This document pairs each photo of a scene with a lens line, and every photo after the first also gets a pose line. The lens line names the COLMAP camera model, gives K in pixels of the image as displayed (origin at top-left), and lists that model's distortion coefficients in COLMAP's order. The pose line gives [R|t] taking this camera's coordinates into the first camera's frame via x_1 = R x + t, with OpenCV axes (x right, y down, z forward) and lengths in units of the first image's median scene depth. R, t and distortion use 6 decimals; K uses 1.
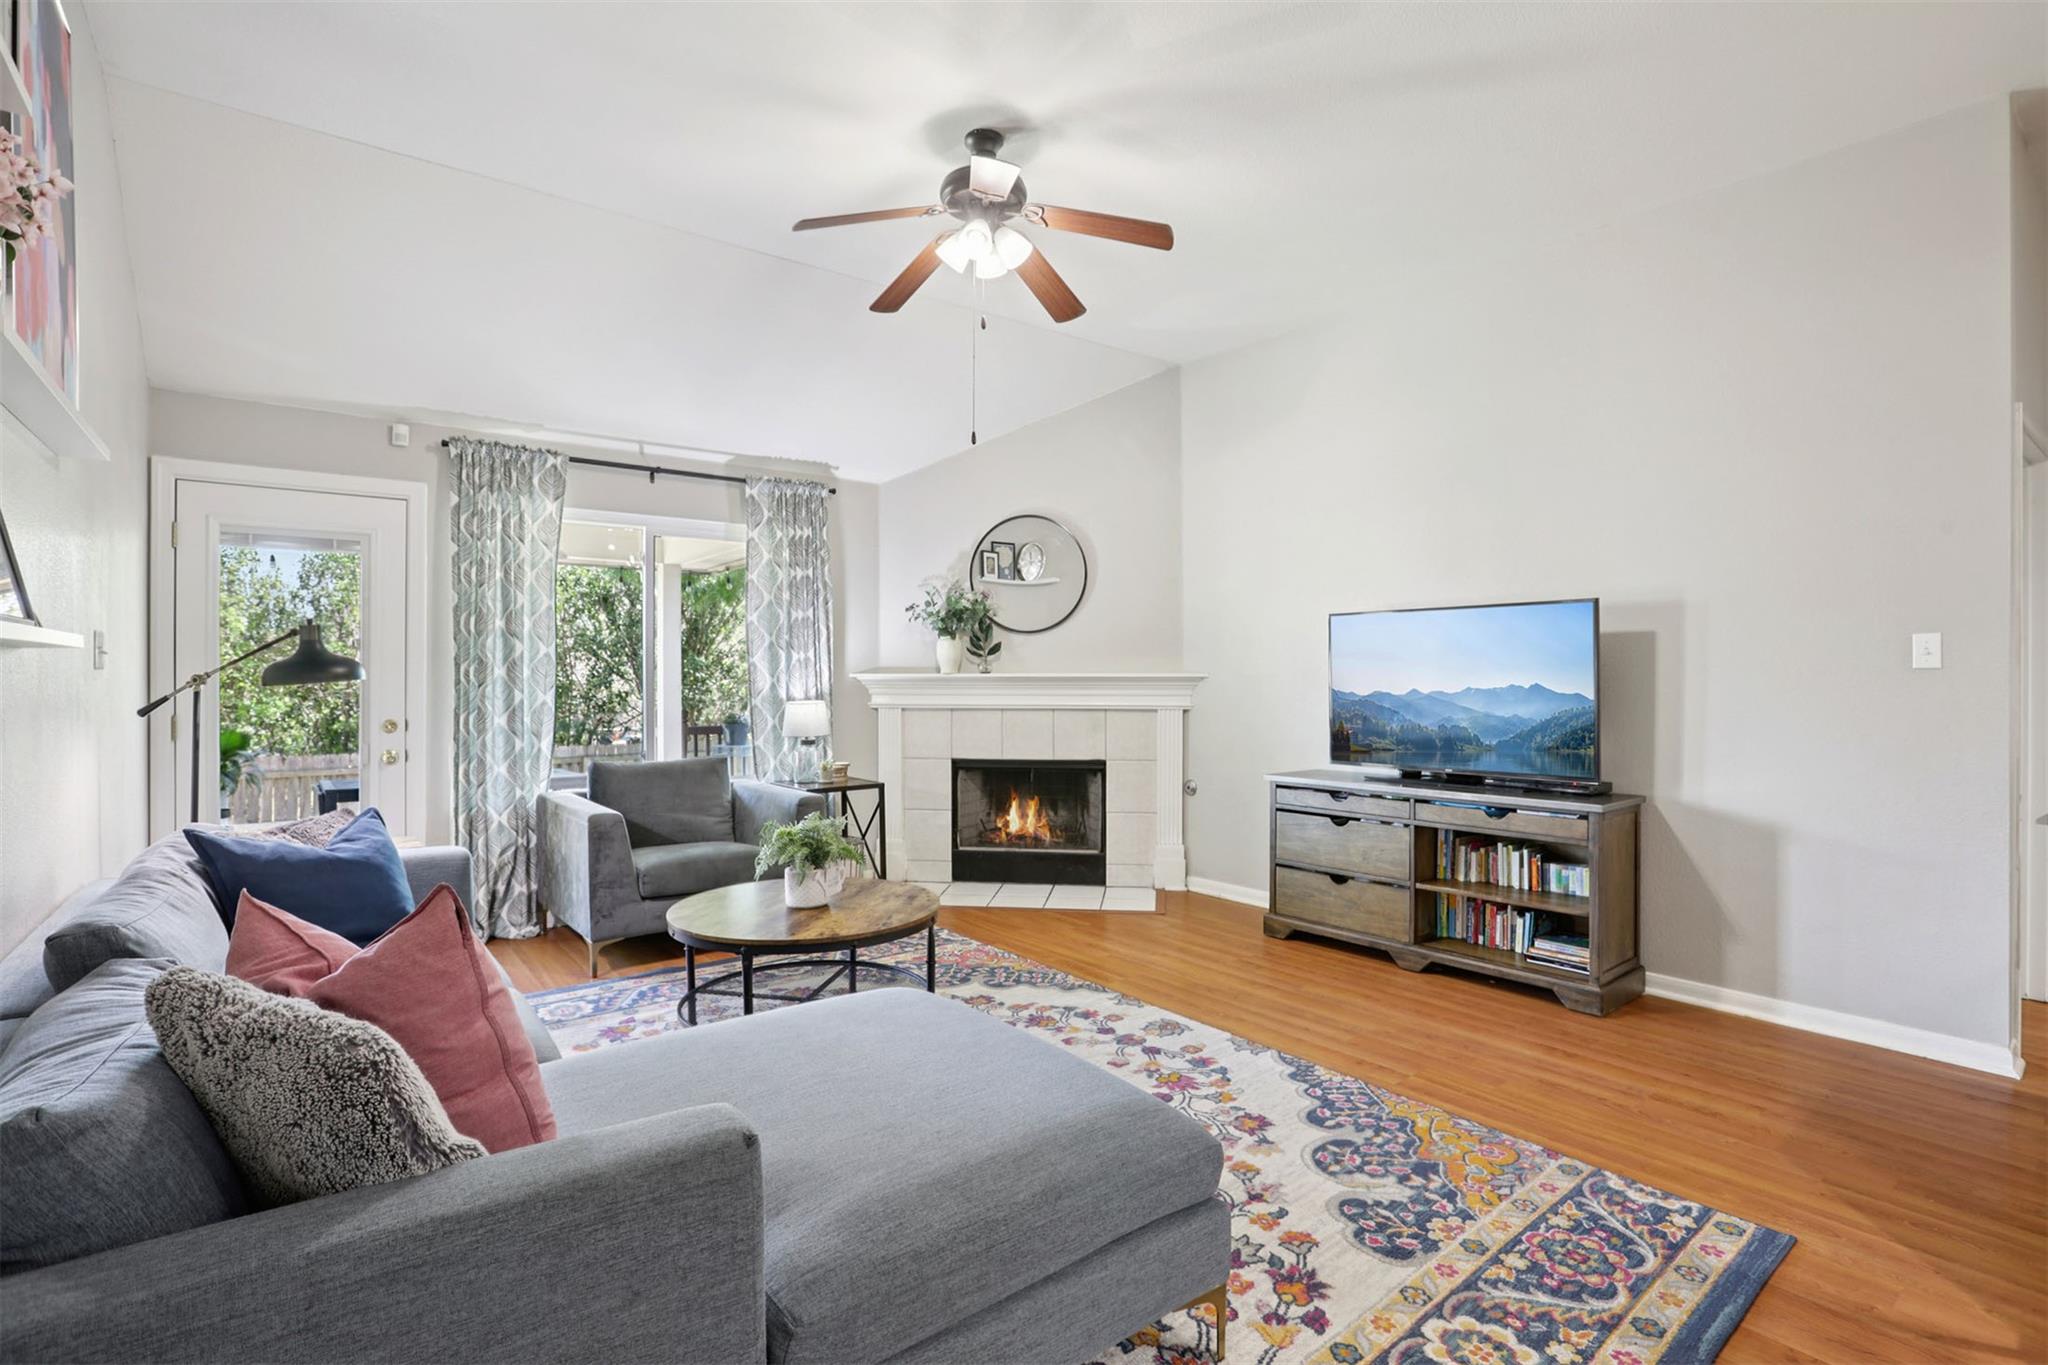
lens RADIAL K [[971.6, 0, 1042.0], [0, 971.6, 677.6], [0, 0, 1]] dist [-0.045985, 0.021887]
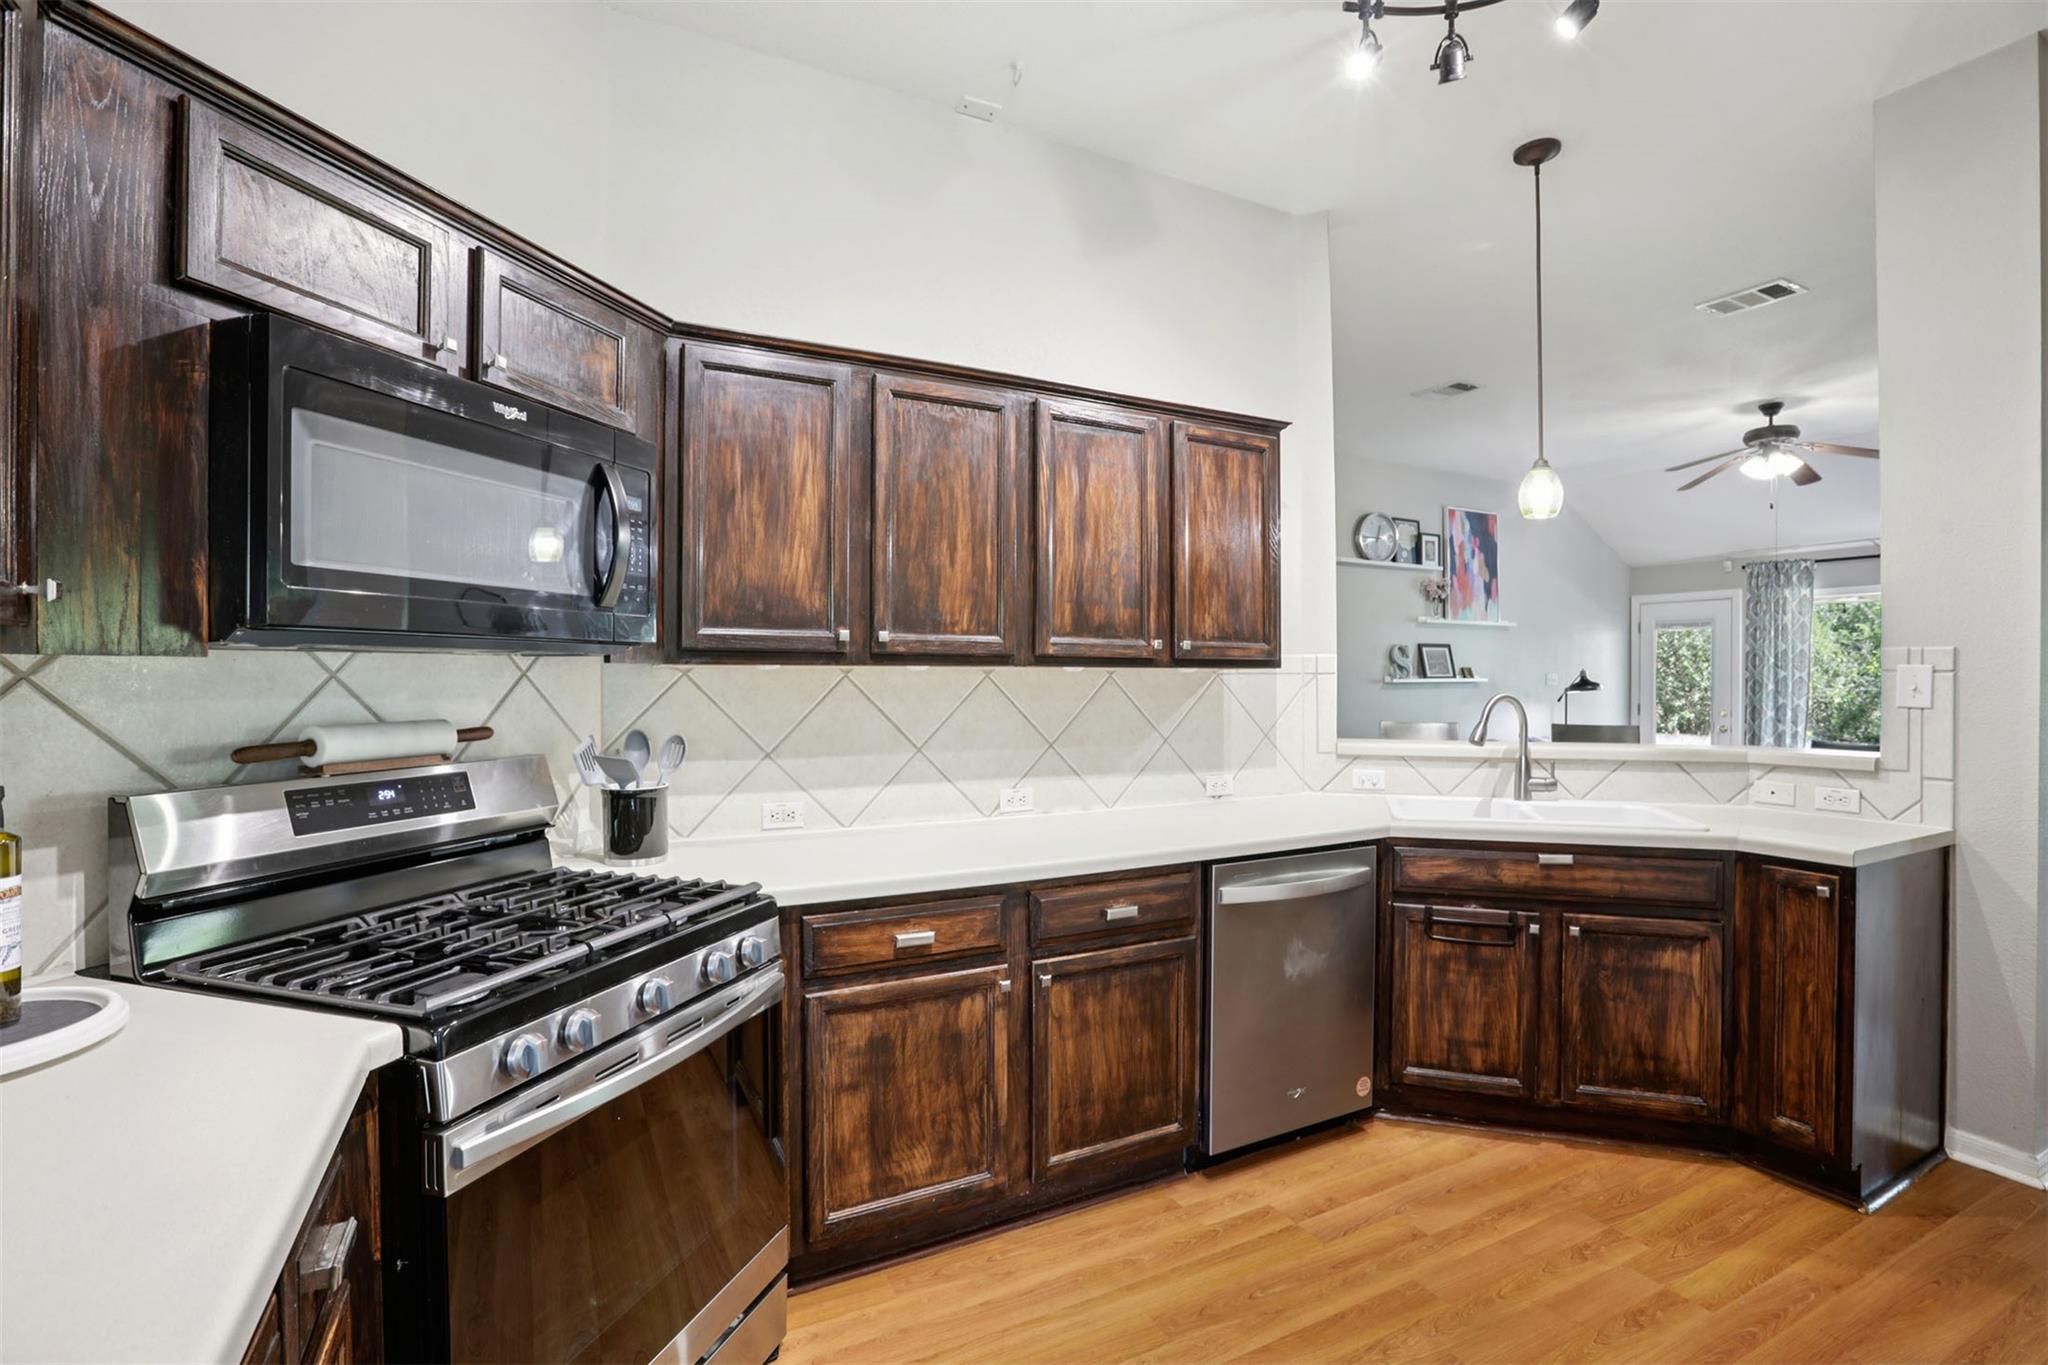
lens RADIAL K [[931.9, 0, 1041.0], [0, 931.9, 681.0], [0, 0, 1]] dist [-0.056823, 0.021132]
pose [[-0.195047, 0.005117, -0.980781, 2.043816], [-0.001687, 0.999983, 0.005553, -0.035135], [0.980792, 0.002738, -0.195035, -0.043874]]
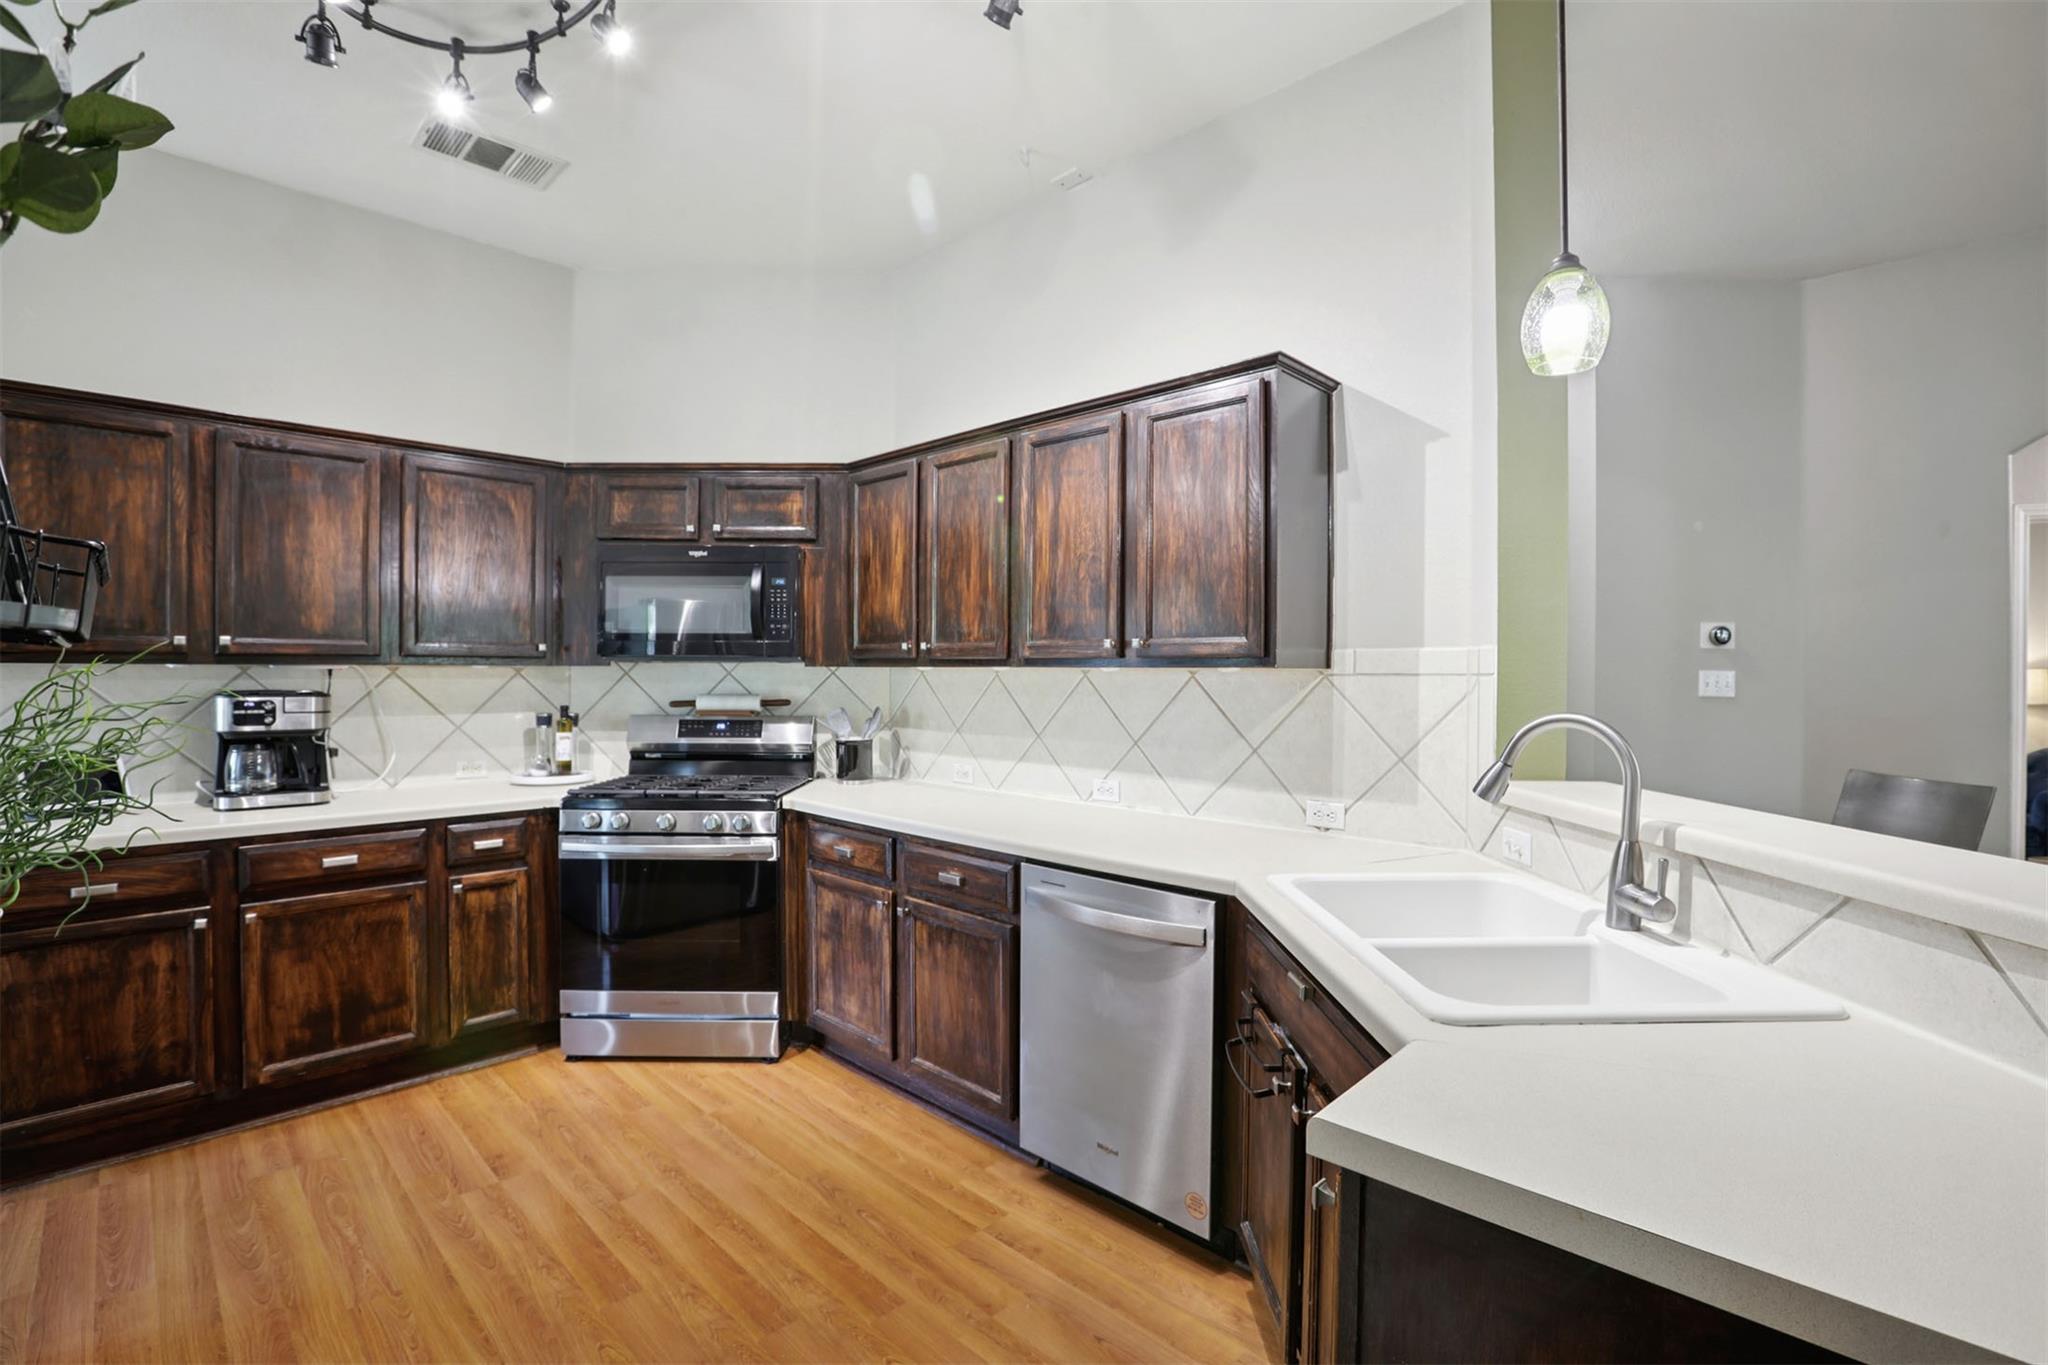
lens RADIAL K [[931.9, 0, 1041.0], [0, 931.9, 681.0], [0, 0, 1]] dist [-0.056823, 0.021132]
pose [[-0.992111, -0.005050, -0.125259, 1.360385], [-0.006288, 0.999935, 0.009484, -0.038230], [0.125203, 0.010197, -0.992079, 0.707429]]
